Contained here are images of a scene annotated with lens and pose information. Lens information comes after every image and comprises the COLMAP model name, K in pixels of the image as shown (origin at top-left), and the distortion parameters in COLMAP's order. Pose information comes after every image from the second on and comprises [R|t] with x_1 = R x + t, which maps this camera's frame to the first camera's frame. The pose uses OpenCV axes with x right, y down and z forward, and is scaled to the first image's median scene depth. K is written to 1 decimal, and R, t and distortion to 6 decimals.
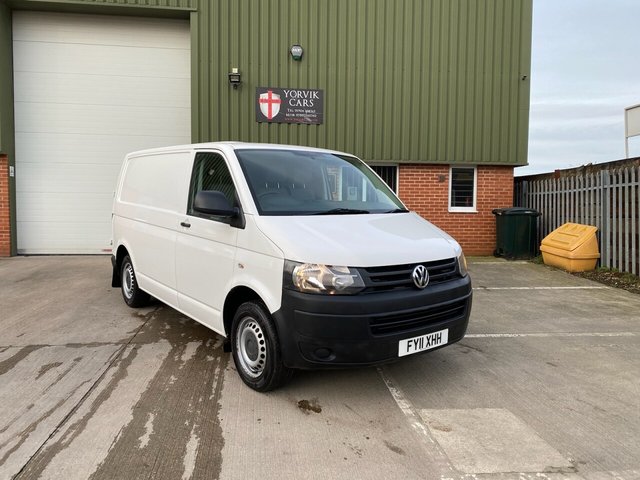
lens RADIAL K [[480.8, 0, 316.9], [0, 480.8, 230.8], [0, 0, 1]] dist [-0.002847, -0.000419]
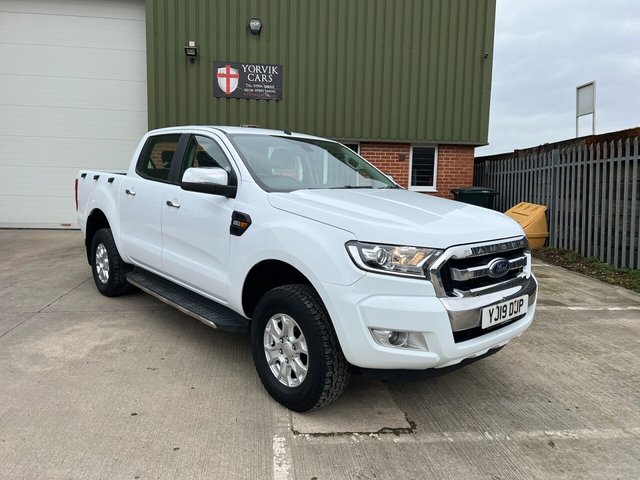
lens RADIAL K [[472.8, 0, 320.6], [0, 472.8, 241.0], [0, 0, 1]] dist [0.005678, -0.002031]
pose [[0.999864, 0.010178, 0.012986, 0.084174], [-0.010960, 0.998040, 0.061612, 0.007757], [-0.012333, -0.061746, 0.998016, 0.003400]]
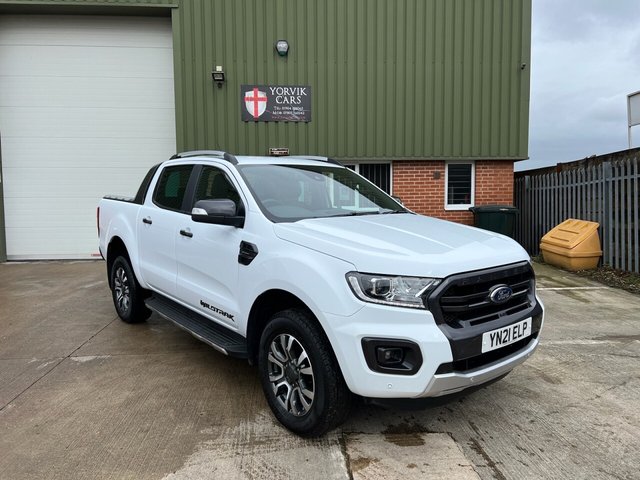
lens RADIAL K [[474.4, 0, 319.5], [0, 474.4, 241.3], [0, 0, 1]] dist [0.006357, -0.002212]
pose [[0.999002, -0.016481, -0.041524, 0.065986], [0.017474, 0.999567, 0.023661, -0.003164], [0.041116, -0.024363, 0.998857, 0.039856]]
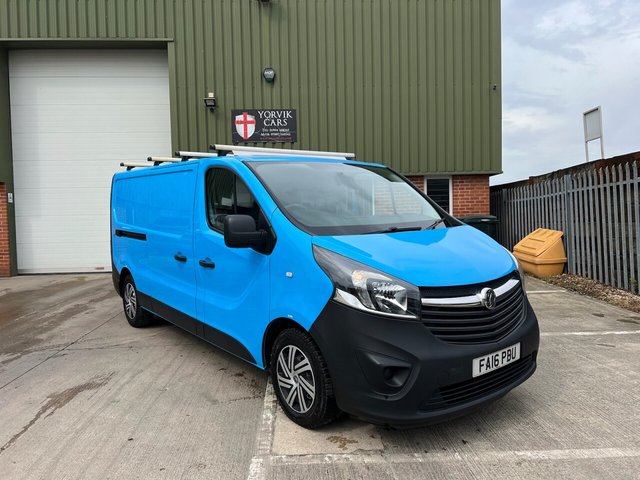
lens RADIAL K [[472.8, 0, 320.6], [0, 472.8, 241.0], [0, 0, 1]] dist [0.005678, -0.002031]
pose [[0.997622, -0.030611, -0.061749, 0.122906], [0.029937, 0.999482, -0.011819, 0.007274], [0.062079, 0.009942, 0.998022, -0.021231]]
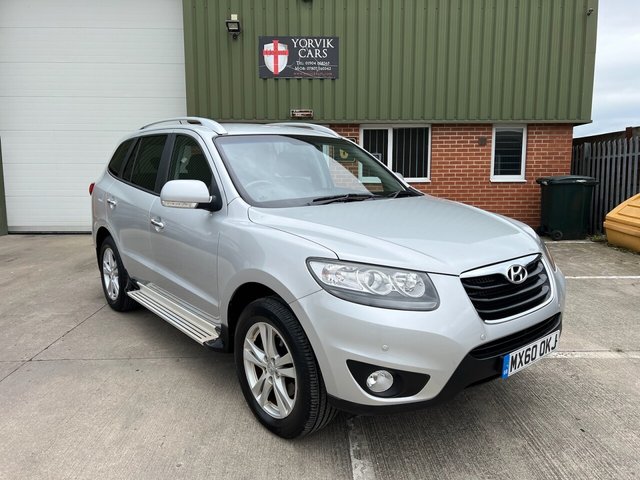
lens RADIAL K [[479.6, 0, 319.6], [0, 479.6, 238.7], [0, 0, 1]] dist [0.003483, -0.001320]
pose [[0.995523, -0.000900, -0.094518, 0.059444], [0.007873, 0.997269, 0.073430, -0.003237], [0.094194, -0.073845, 0.992811, 0.139931]]
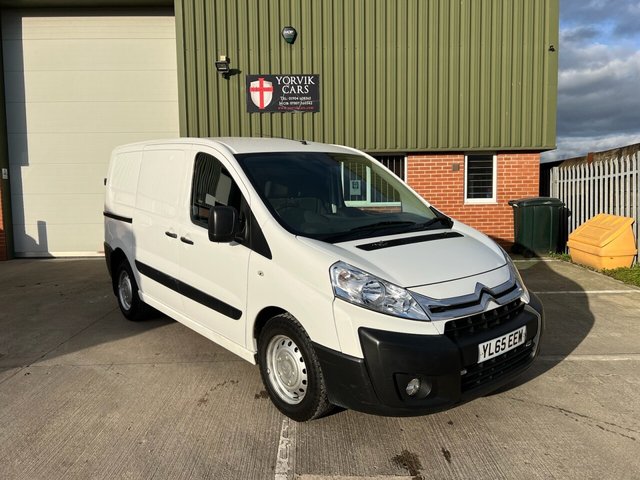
lens RADIAL K [[477.8, 0, 319.0], [0, 477.8, 238.0], [0, 0, 1]] dist [0.003380, -0.000239]
pose [[0.994125, -0.016131, -0.107025, 0.107124], [0.019200, 0.999432, 0.027706, -0.006728], [0.106517, -0.029598, 0.993870, 0.086475]]
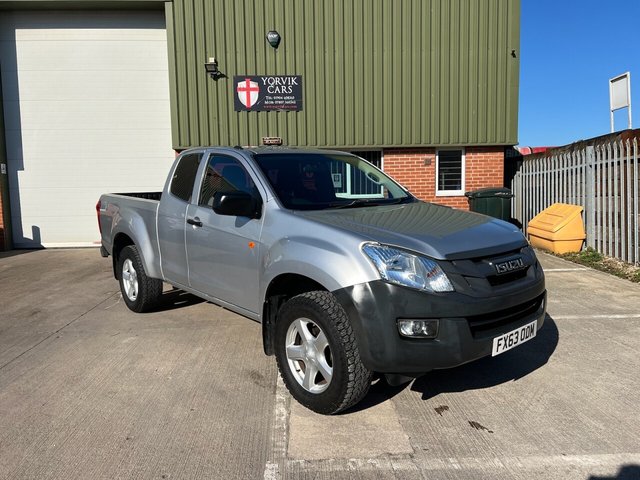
lens RADIAL K [[474.4, 0, 319.5], [0, 474.4, 241.3], [0, 0, 1]] dist [0.006357, -0.002212]
pose [[0.997453, -0.023116, -0.067477, 0.109253], [0.026169, 0.998657, 0.044723, 0.004587], [0.066353, -0.046375, 0.996718, 0.014211]]
